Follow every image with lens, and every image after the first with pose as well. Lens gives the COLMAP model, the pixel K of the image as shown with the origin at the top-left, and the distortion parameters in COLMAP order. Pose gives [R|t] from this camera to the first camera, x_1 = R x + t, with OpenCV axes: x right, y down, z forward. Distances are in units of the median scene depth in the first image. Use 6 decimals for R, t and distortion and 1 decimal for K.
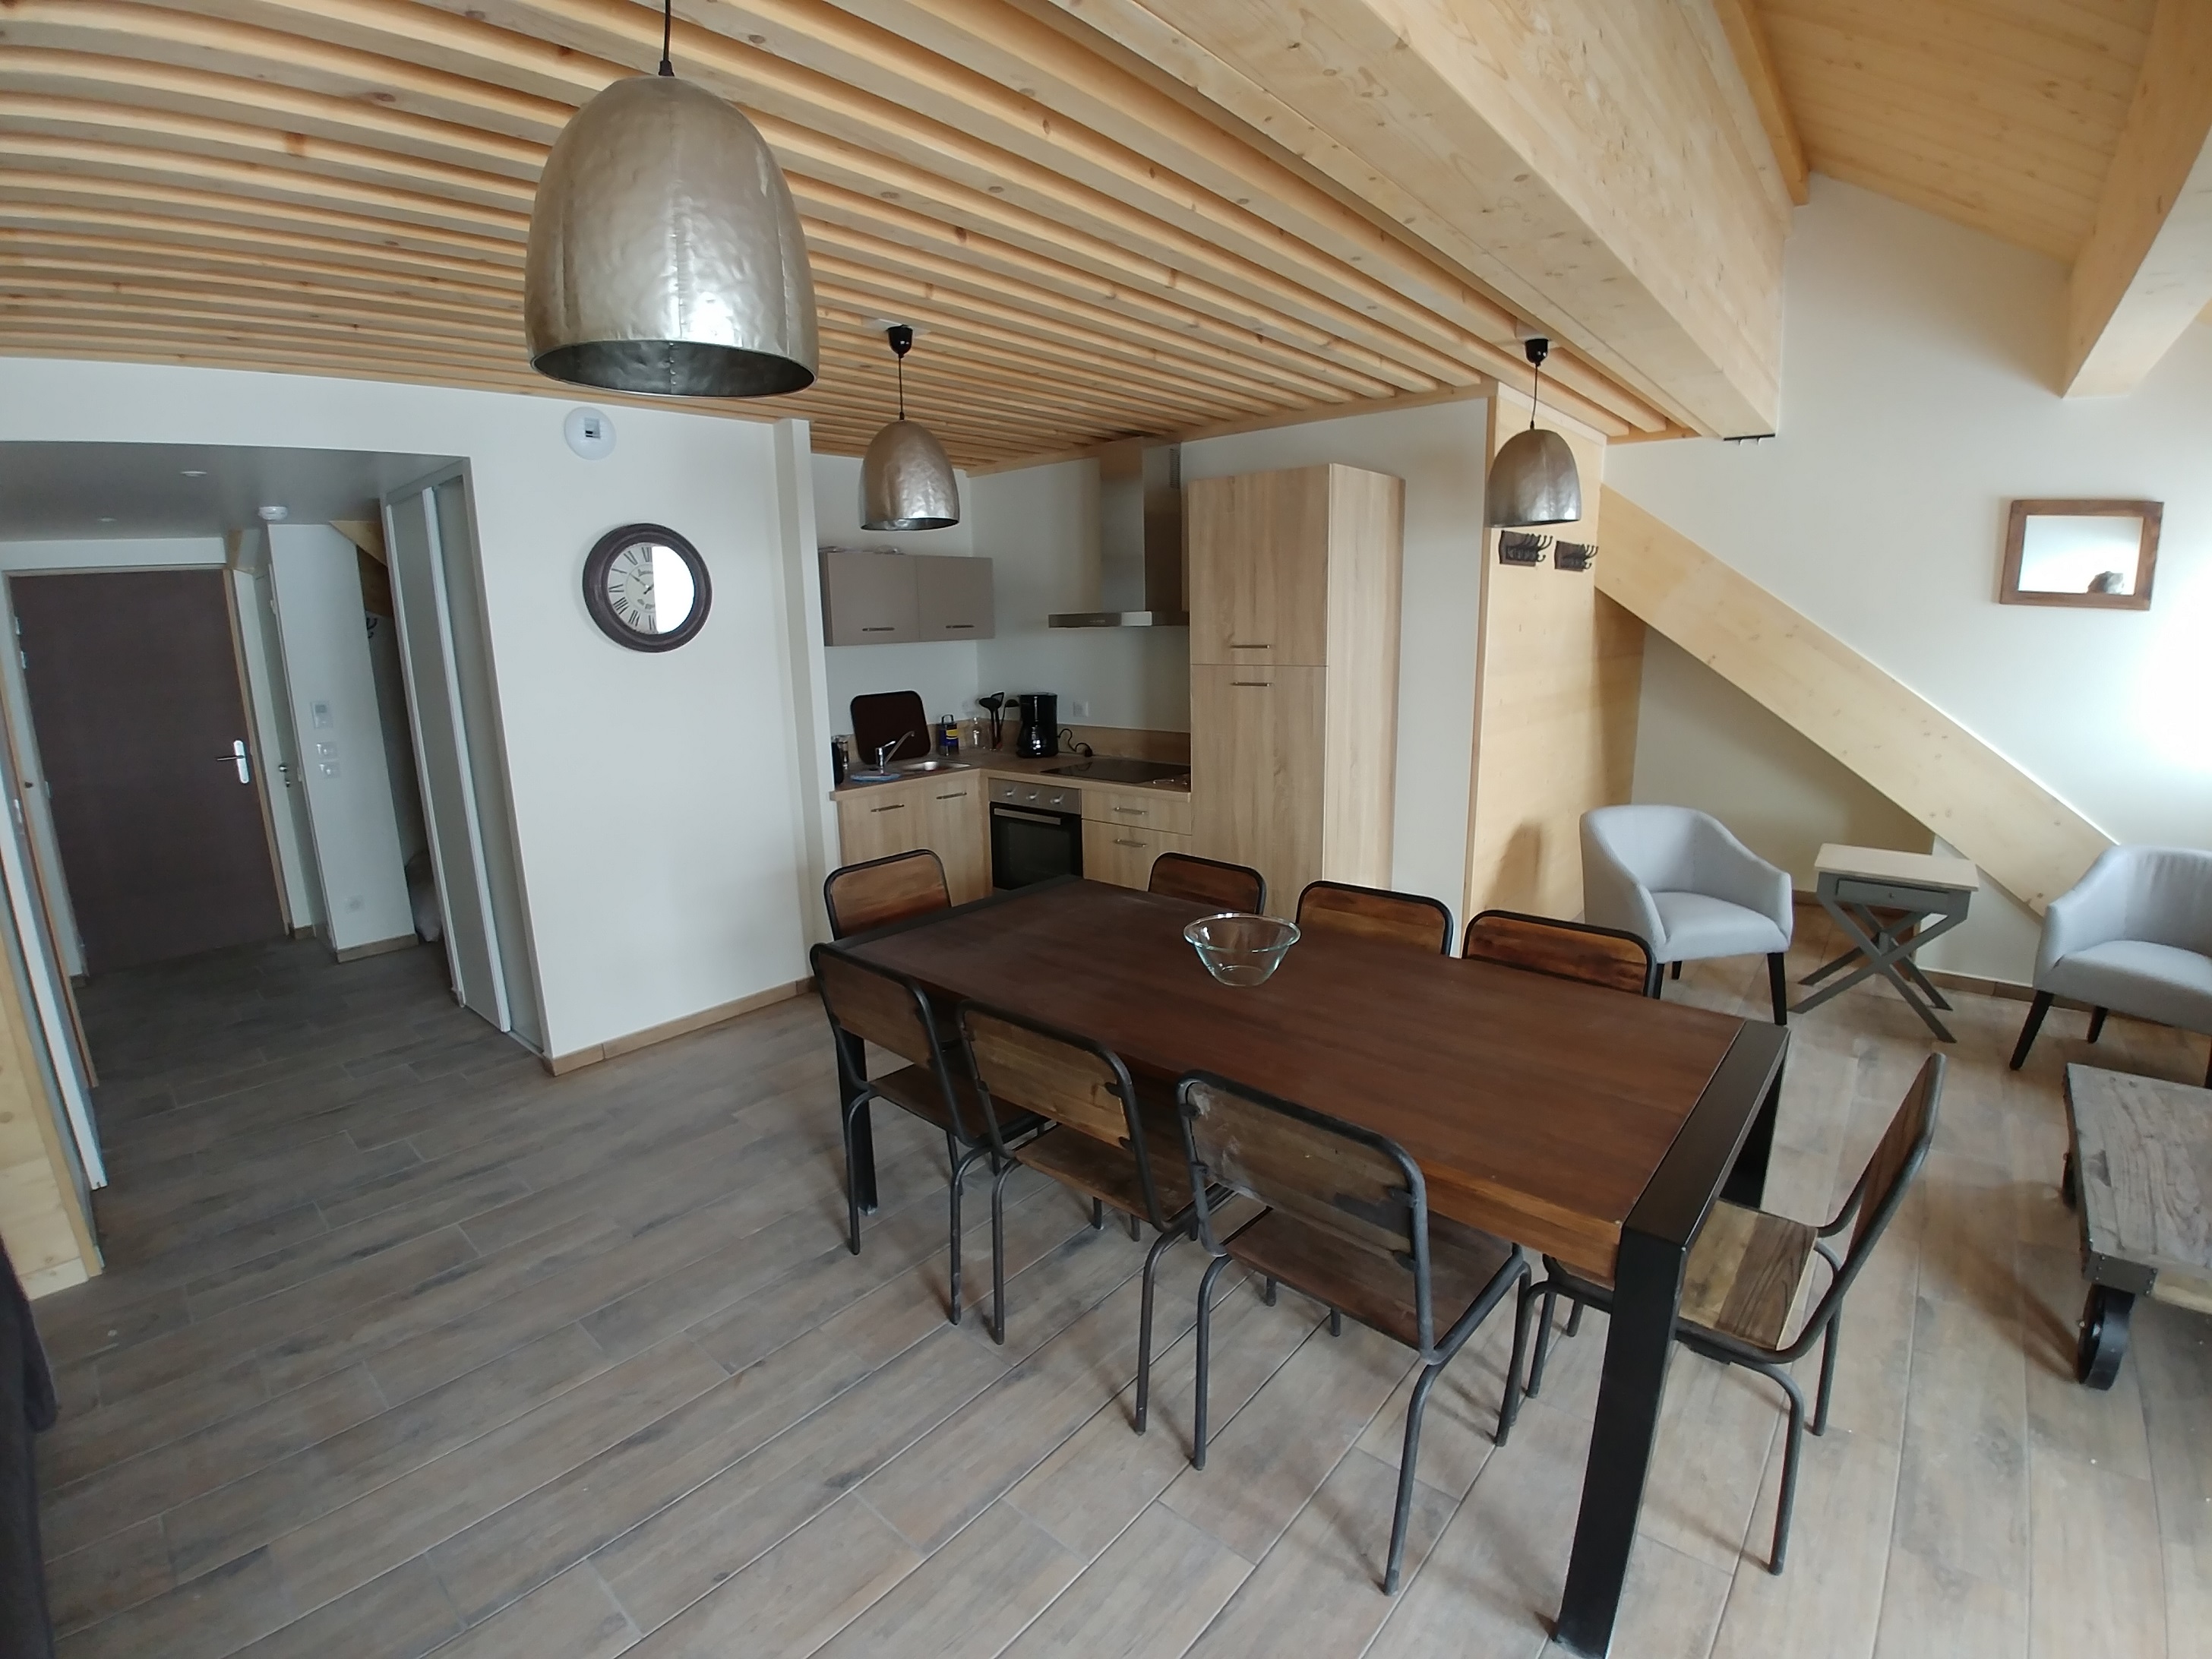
lens RADIAL K [[996.3, 0, 1099.5], [0, 996.3, 837.5], [0, 0, 1]] dist [-0.072664, -0.000650]
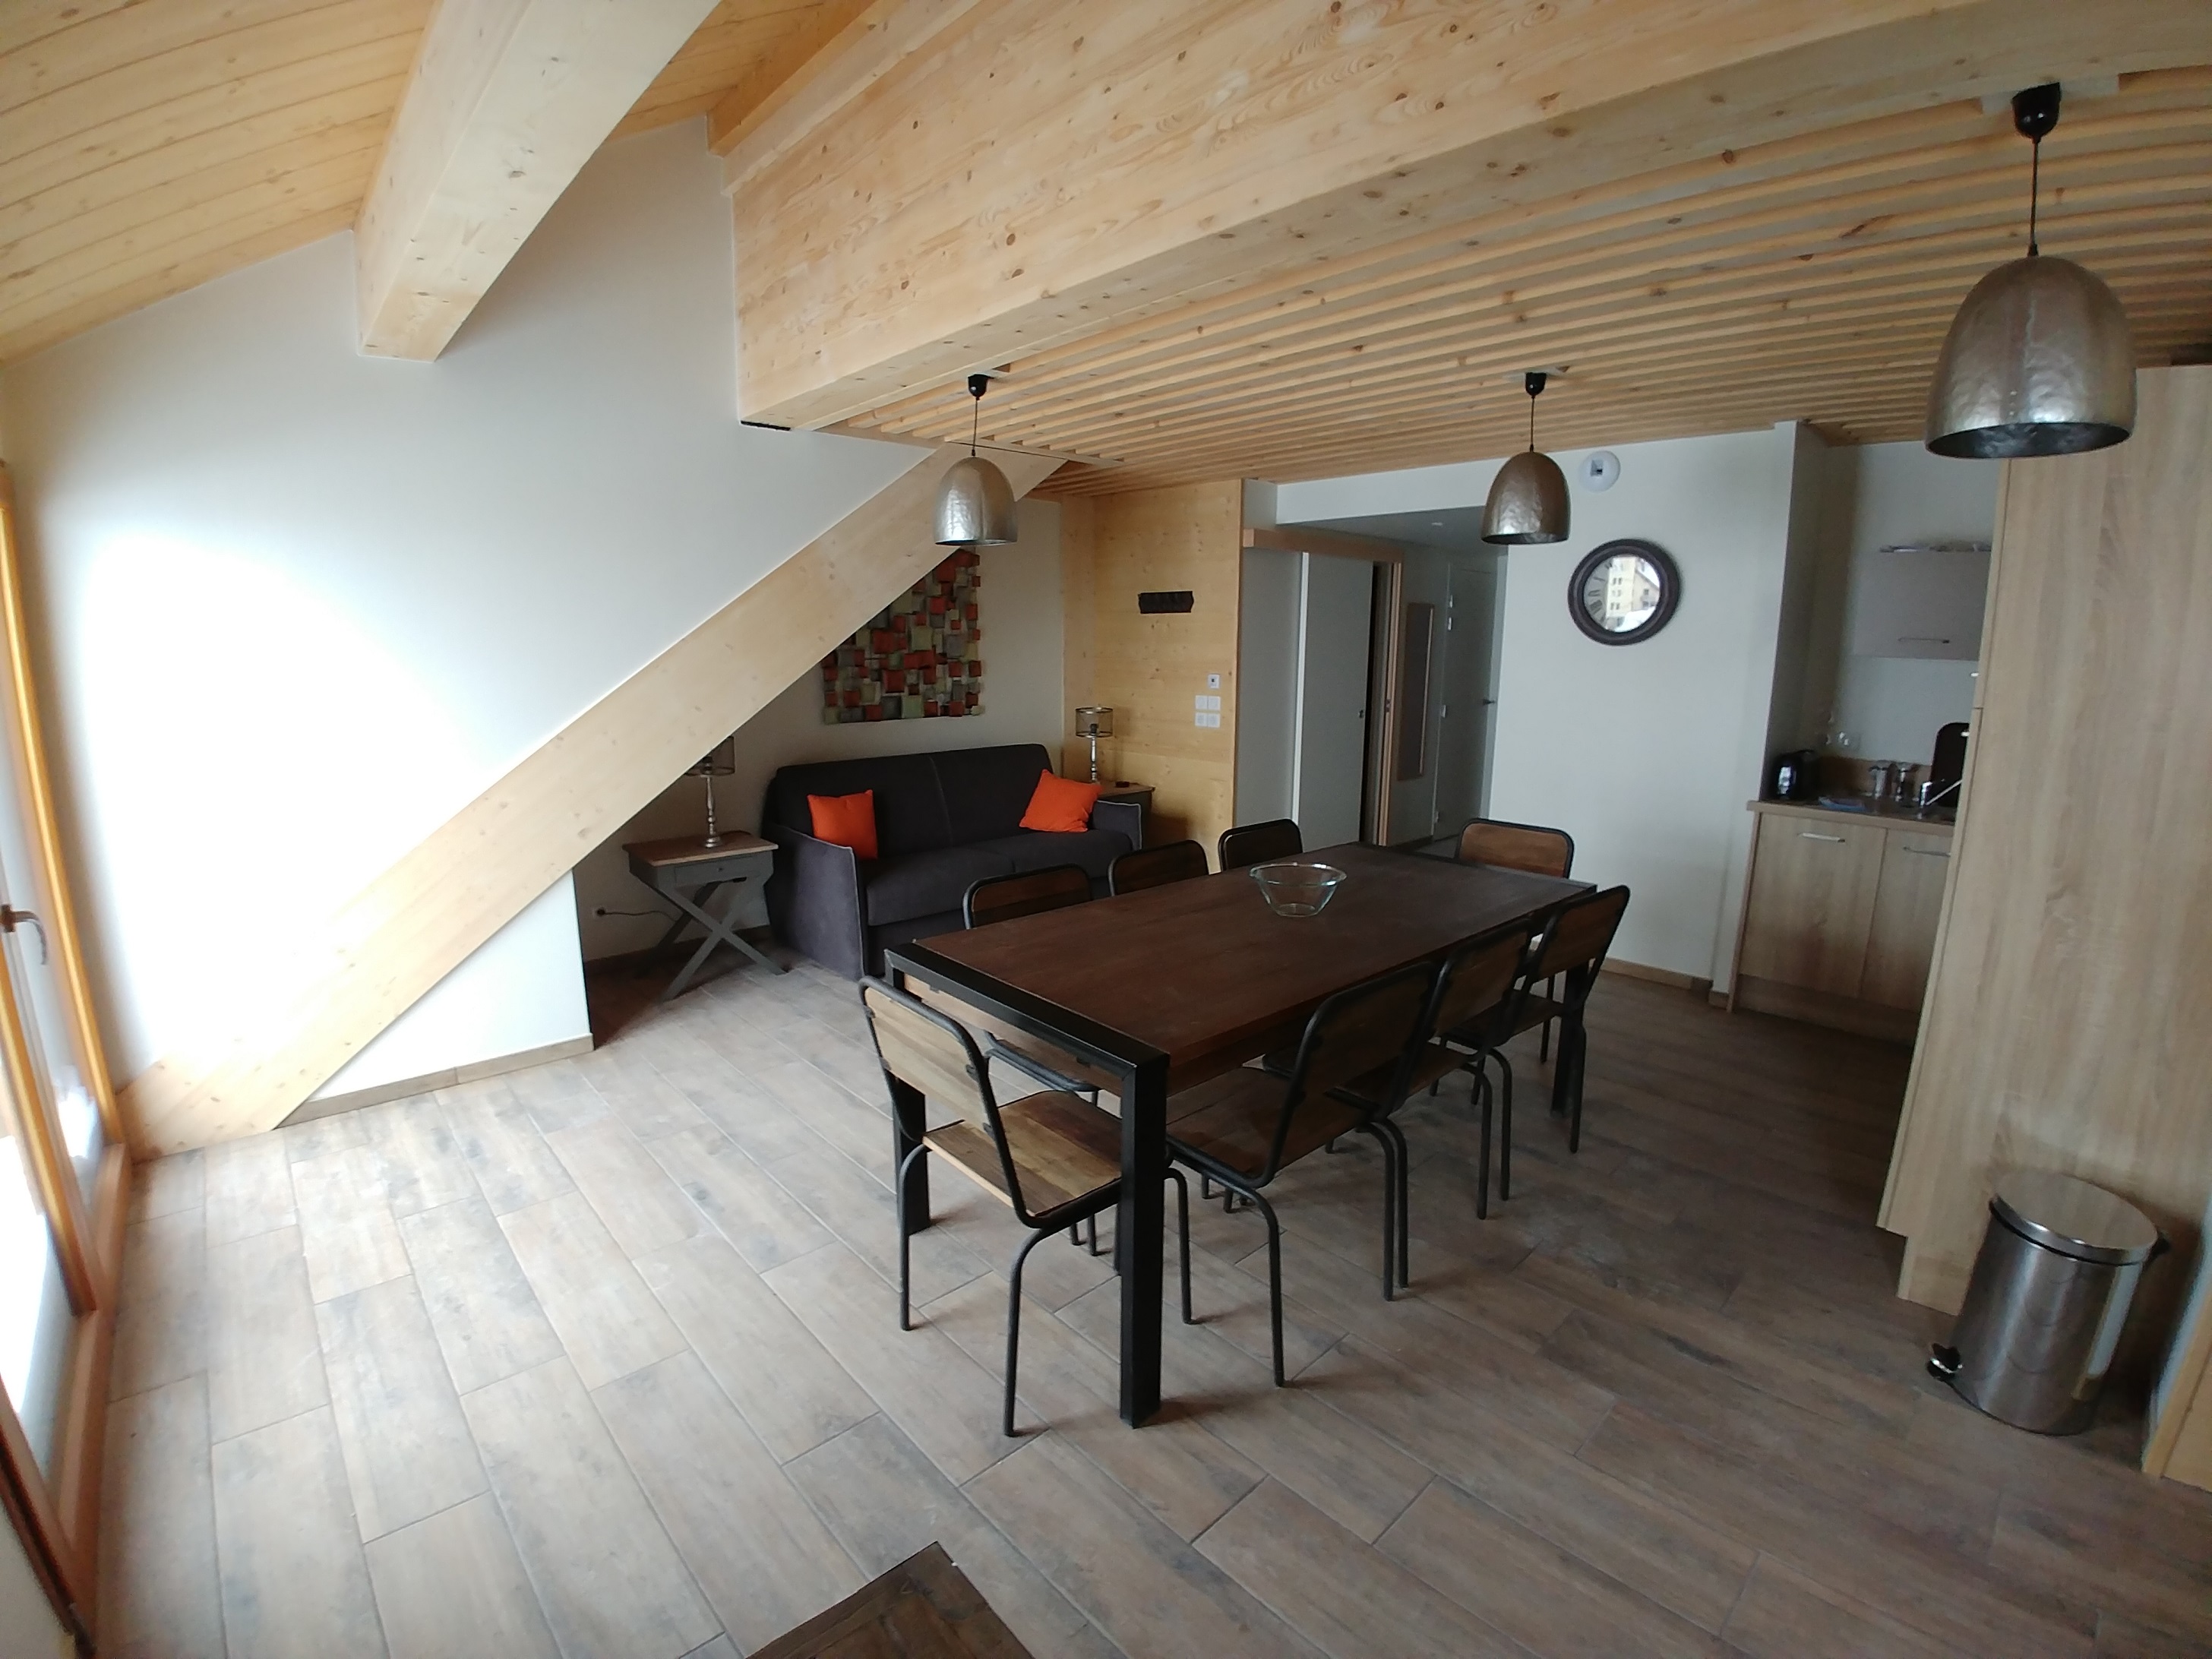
lens RADIAL K [[996.3, 0, 1099.5], [0, 996.3, 837.5], [0, 0, 1]] dist [-0.072664, -0.000650]
pose [[-0.116284, 0.218788, -0.968819, 0.768599], [-0.211340, 0.947648, 0.239373, -0.109245], [0.970471, 0.232586, -0.063957, 0.476389]]
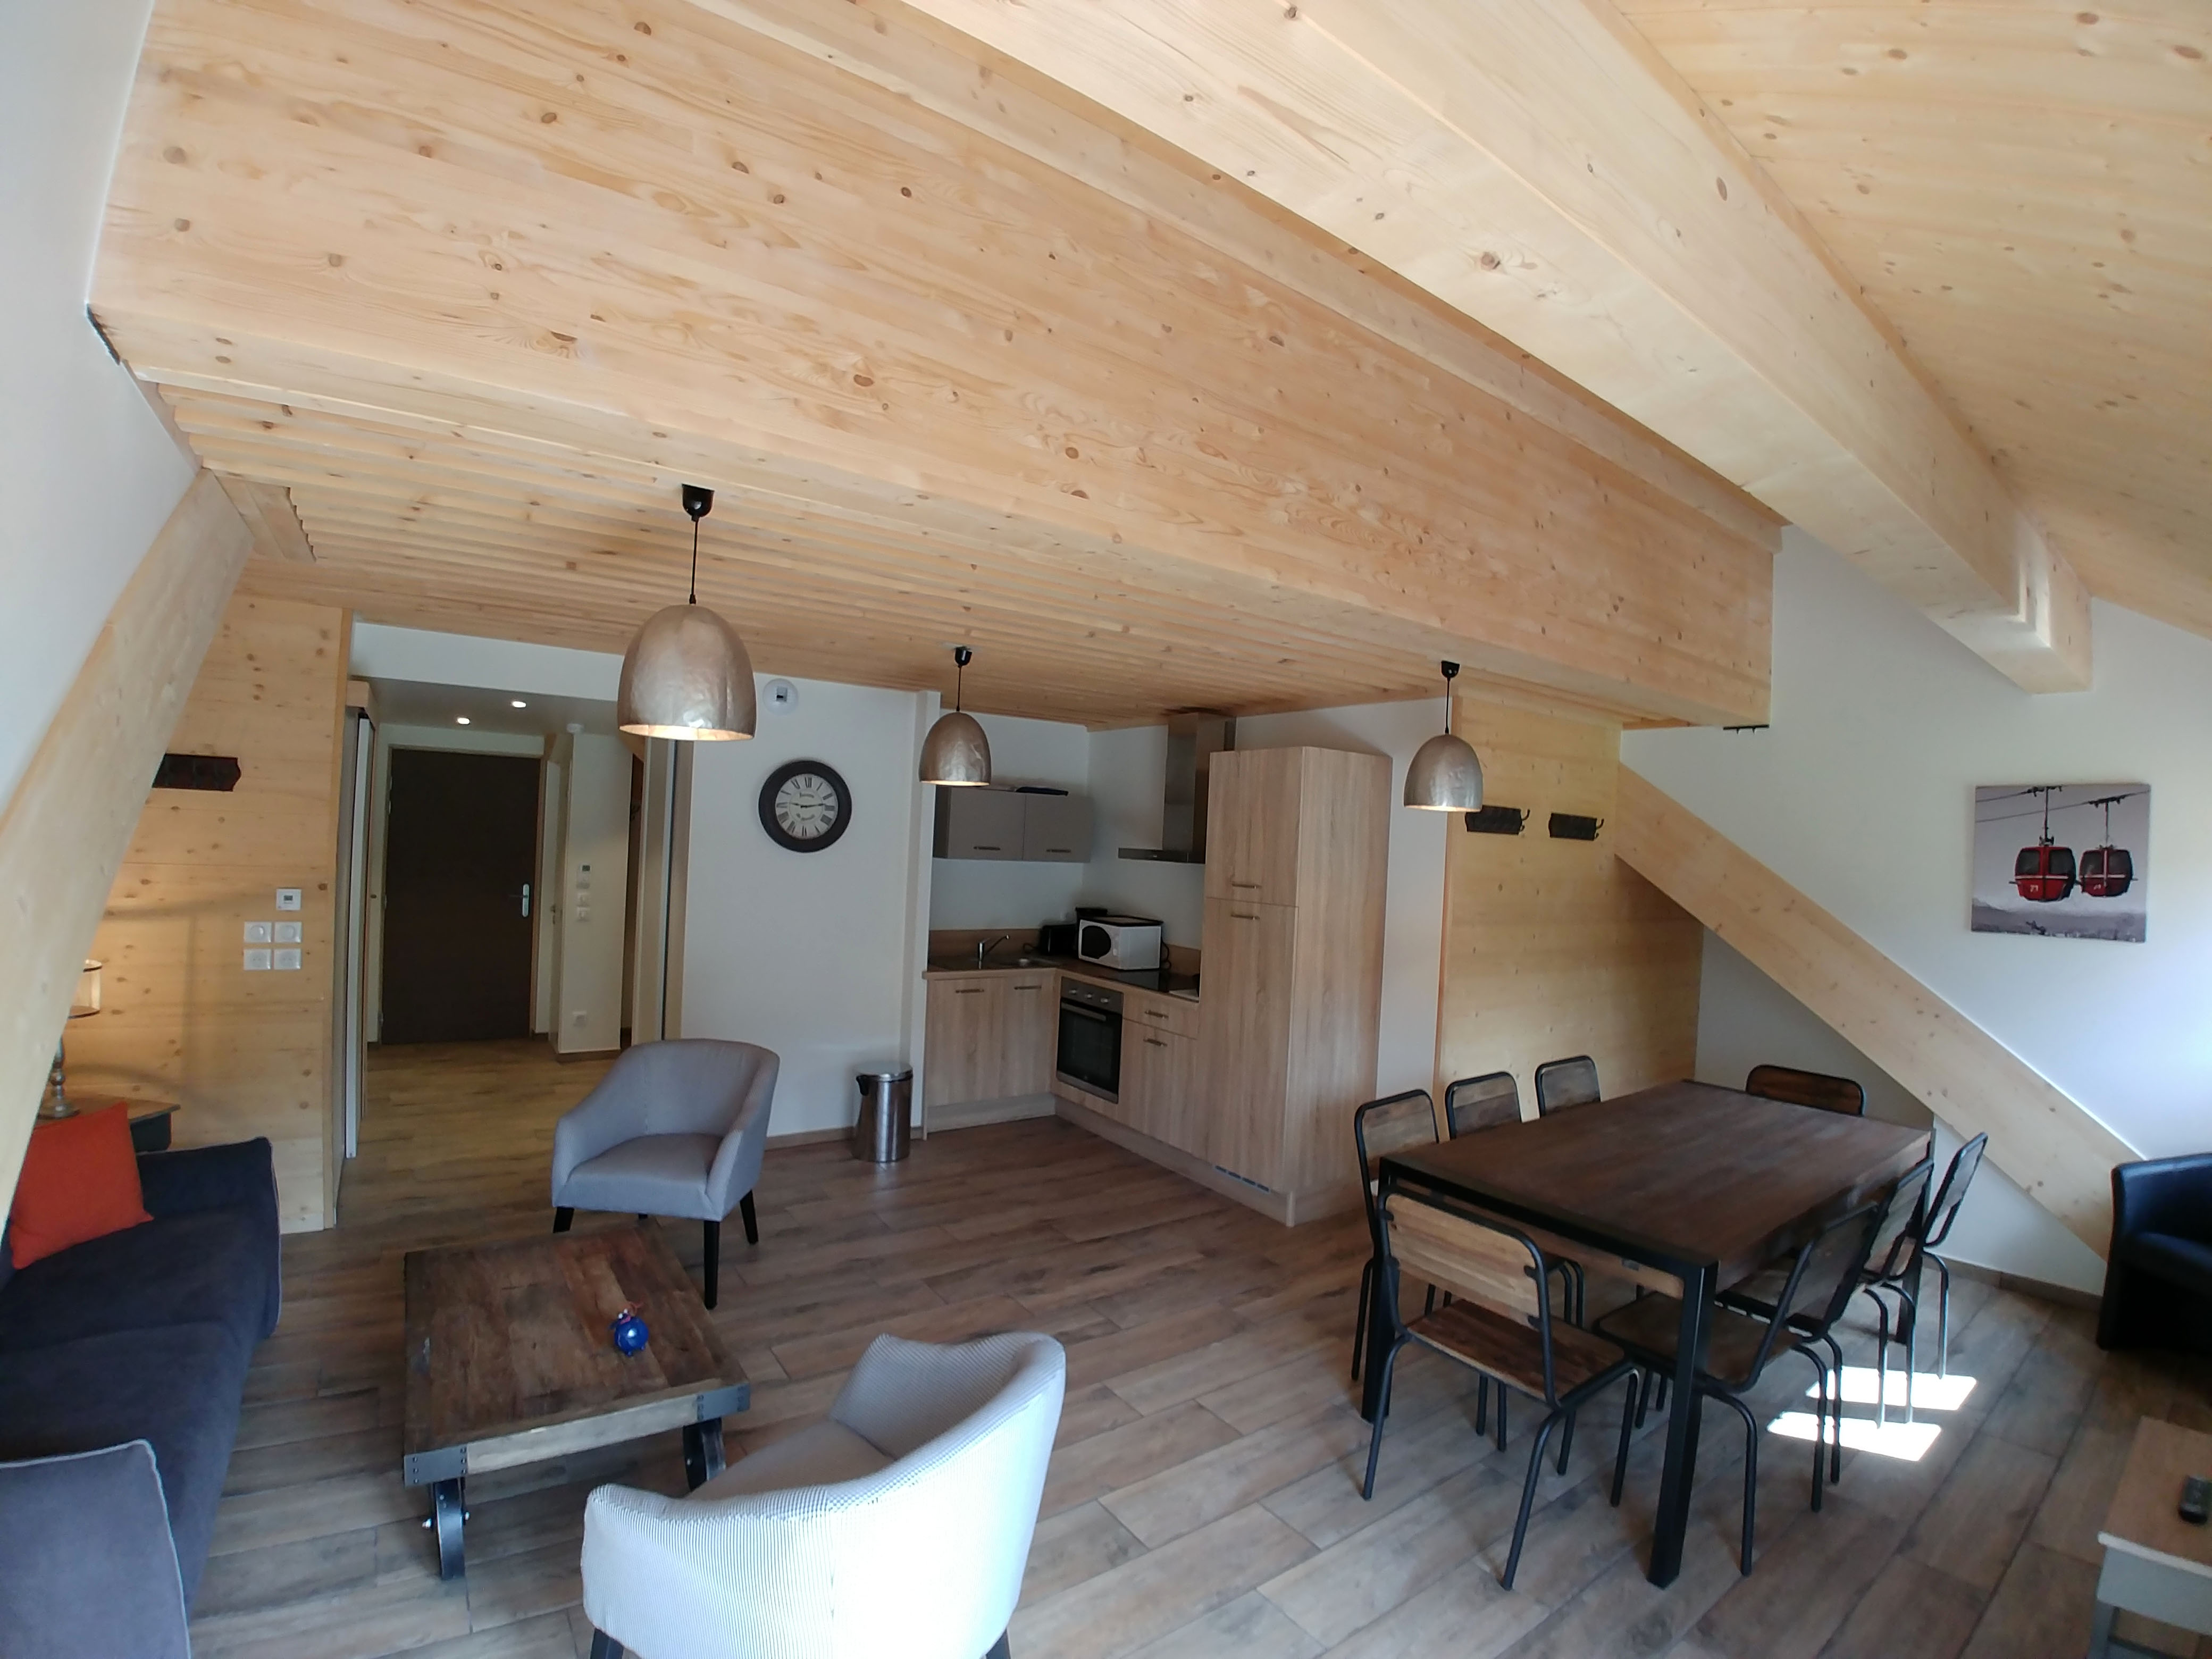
lens RADIAL K [[996.6, 0, 1097.9], [0, 996.6, 835.0], [0, 0, 1]] dist [-0.066677, -0.000155]
pose [[0.968757, 0.069191, -0.238164, 0.247791], [-0.120043, 0.971127, -0.206158, 0.020025], [0.217023, 0.228307, 0.949093, -0.205464]]
